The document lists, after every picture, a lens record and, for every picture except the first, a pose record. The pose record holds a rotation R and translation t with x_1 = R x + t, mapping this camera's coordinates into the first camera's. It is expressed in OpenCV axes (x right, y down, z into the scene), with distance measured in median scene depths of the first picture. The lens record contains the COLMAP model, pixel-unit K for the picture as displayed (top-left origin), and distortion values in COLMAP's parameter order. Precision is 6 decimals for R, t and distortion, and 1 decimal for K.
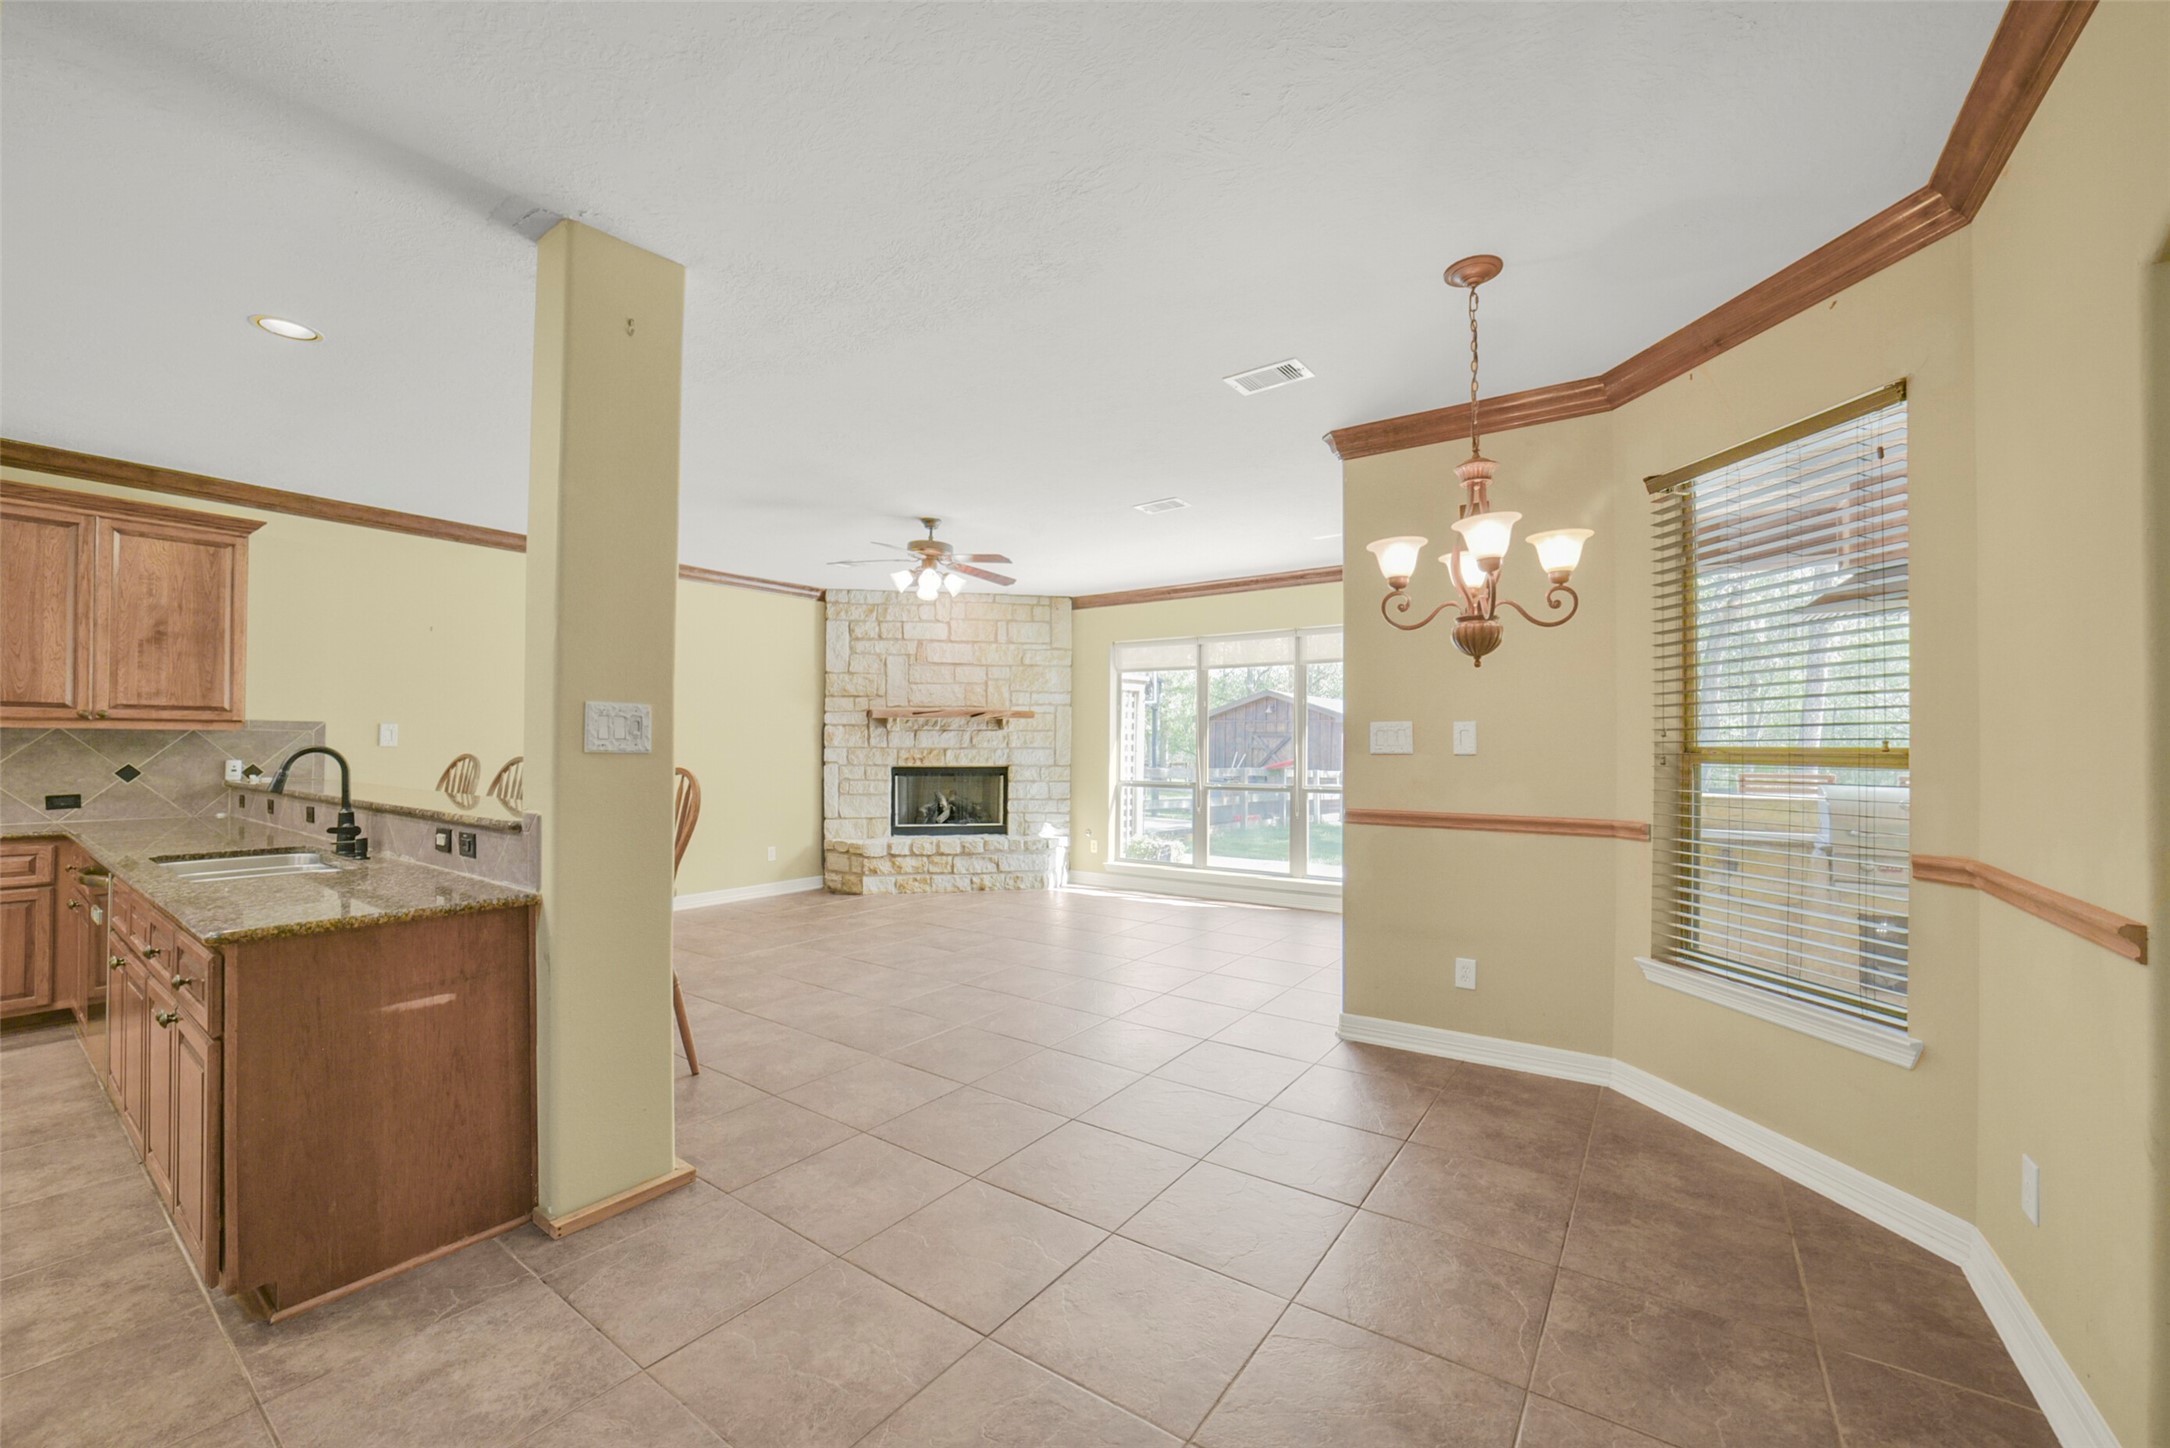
lens RADIAL K [[872.1, 0, 1090.3], [0, 872.1, 735.4], [0, 0, 1]] dist [-0.031050, 0.009199]
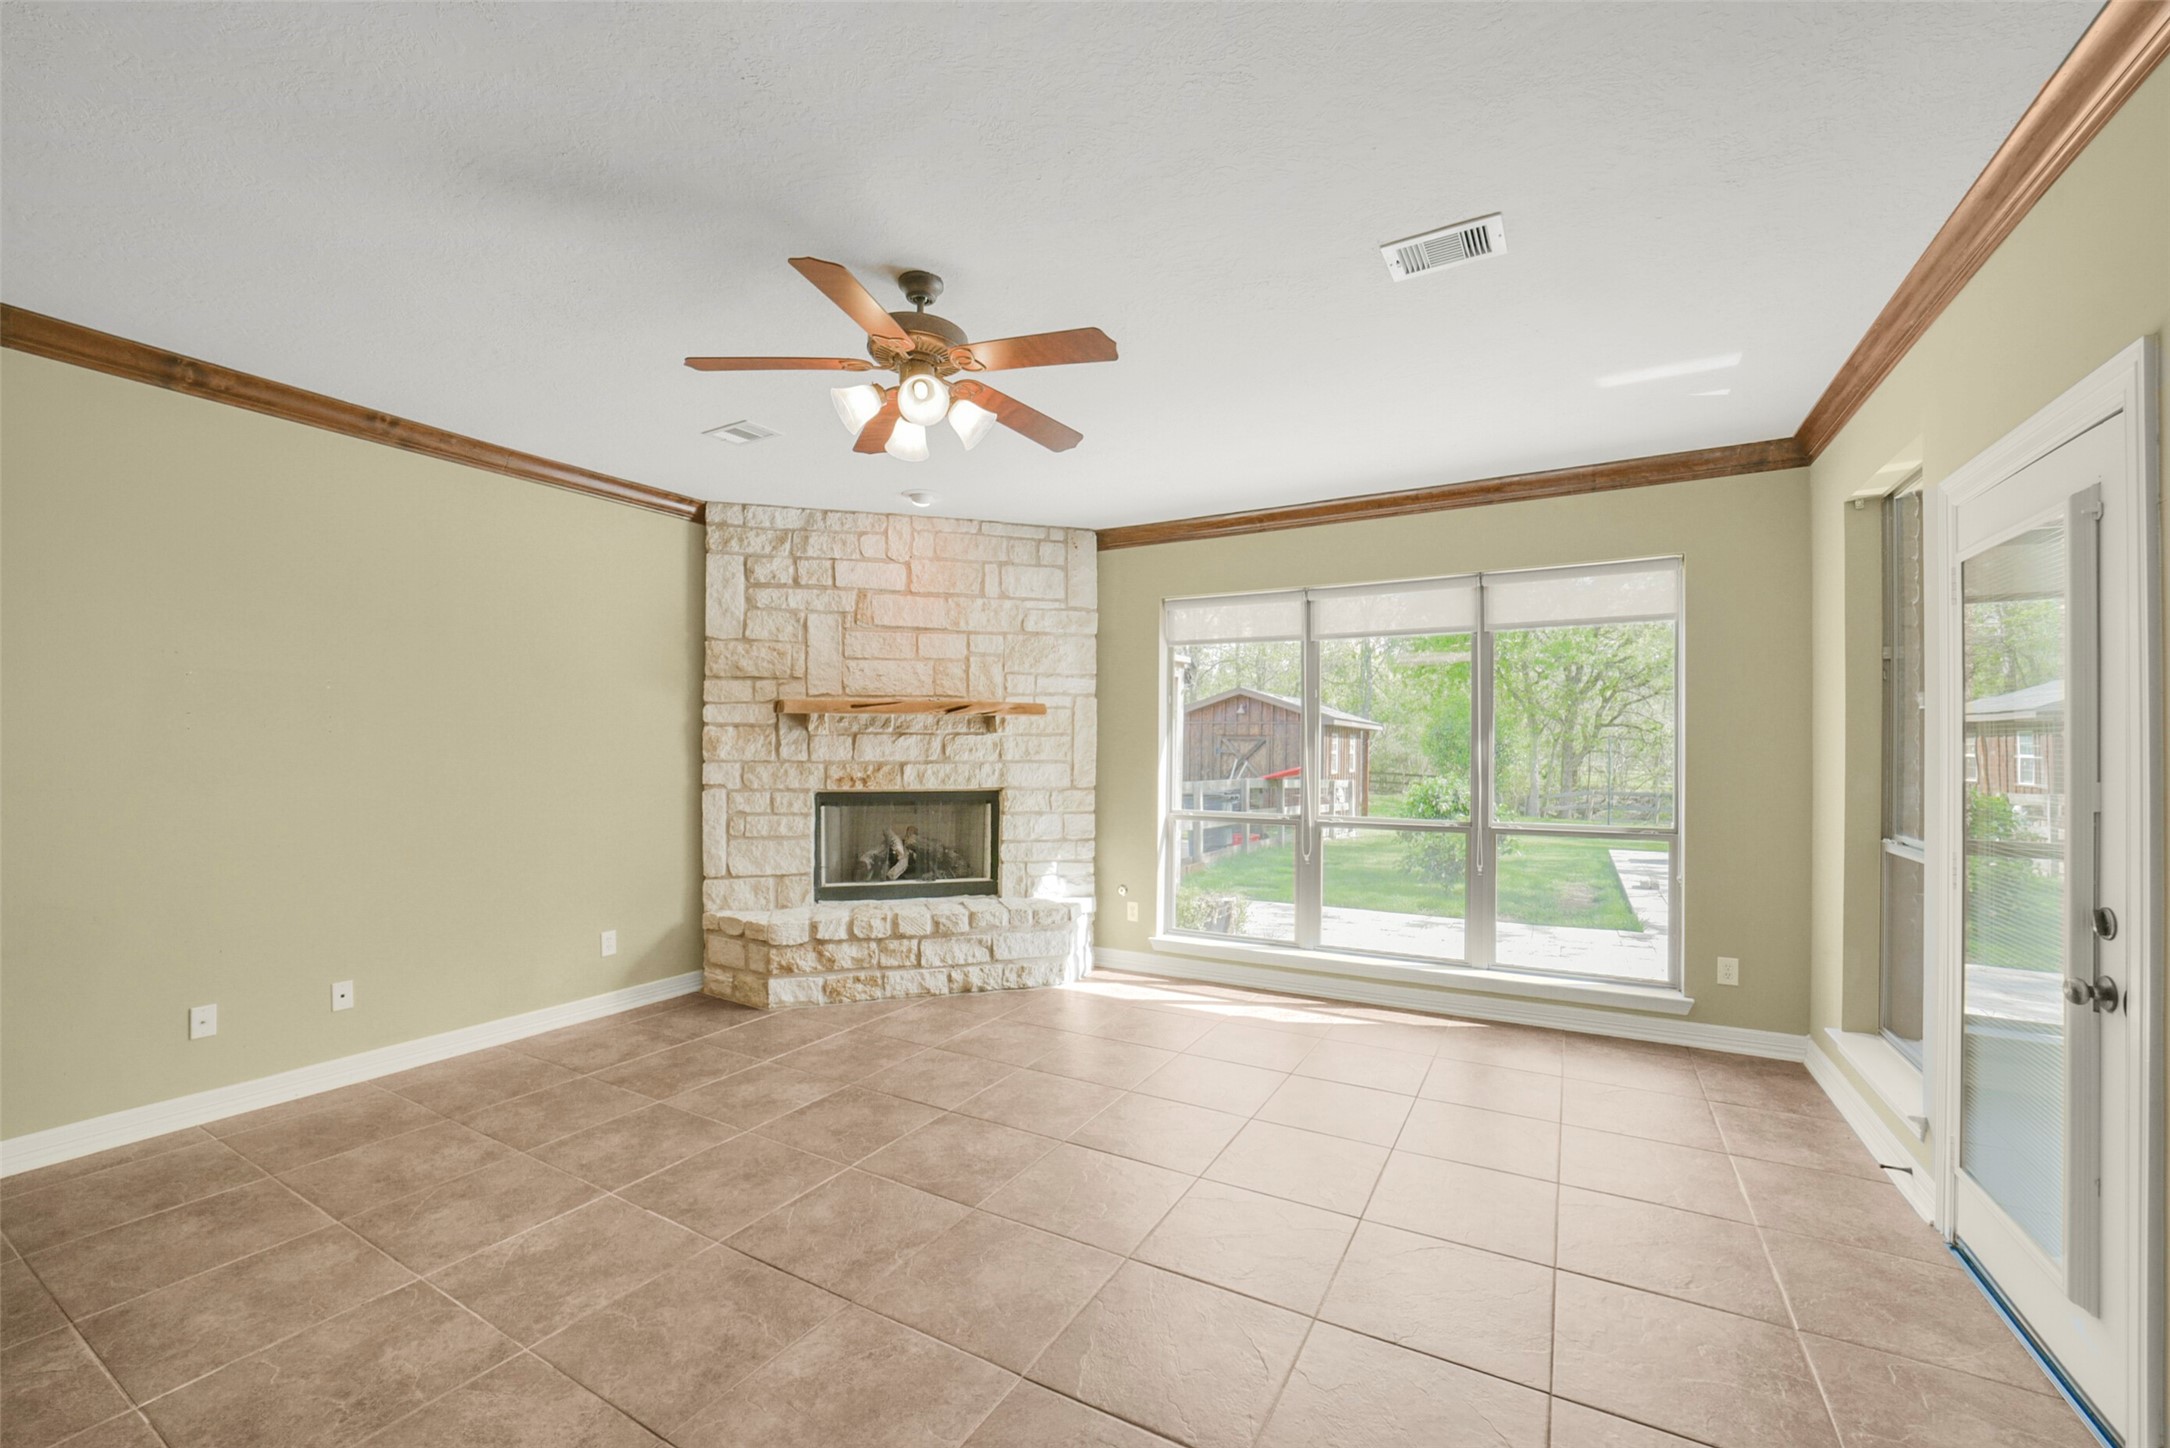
lens RADIAL K [[880.5, 0, 1096.7], [0, 880.5, 745.8], [0, 0, 1]] dist [-0.030703, -0.000075]
pose [[0.994813, 0.001212, 0.101713, -0.093207], [-0.002275, 0.999944, 0.010327, -0.004077], [-0.101695, -0.010505, 0.994760, 0.359947]]
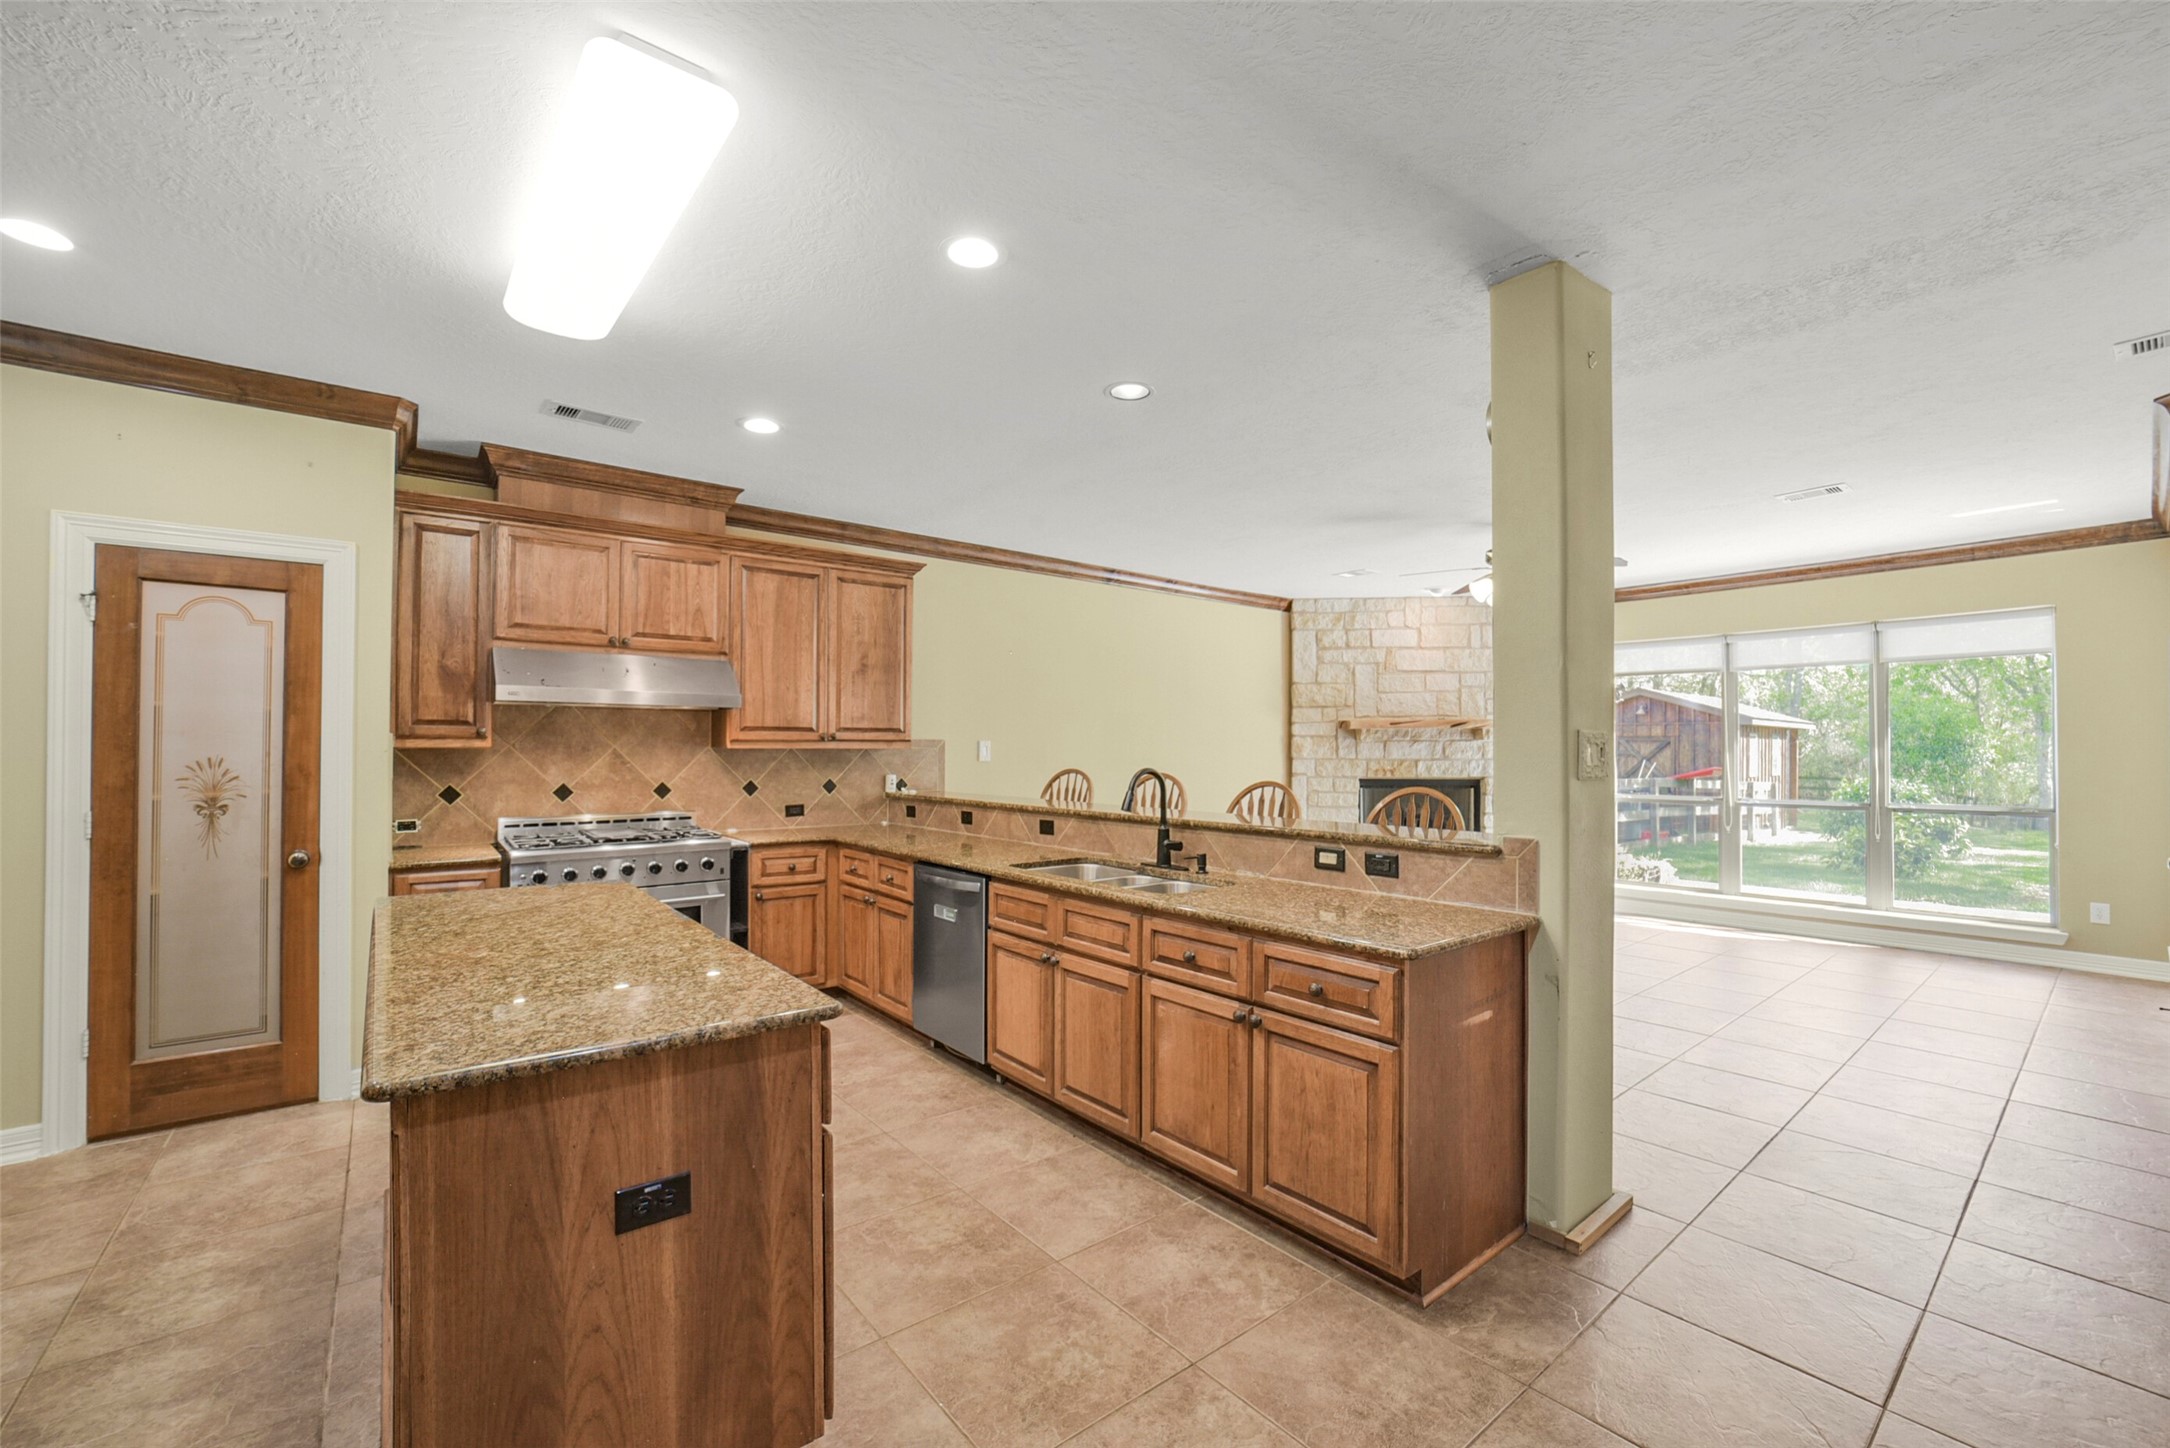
lens RADIAL K [[901.9, 0, 1093.2], [0, 901.9, 739.6], [0, 0, 1]] dist [-0.017632, 0.000554]
pose [[0.963581, -0.006068, -0.267348, -0.249394], [0.006187, 0.999981, -0.000398, -0.009116], [0.267345, -0.001270, 0.963600, -0.051335]]
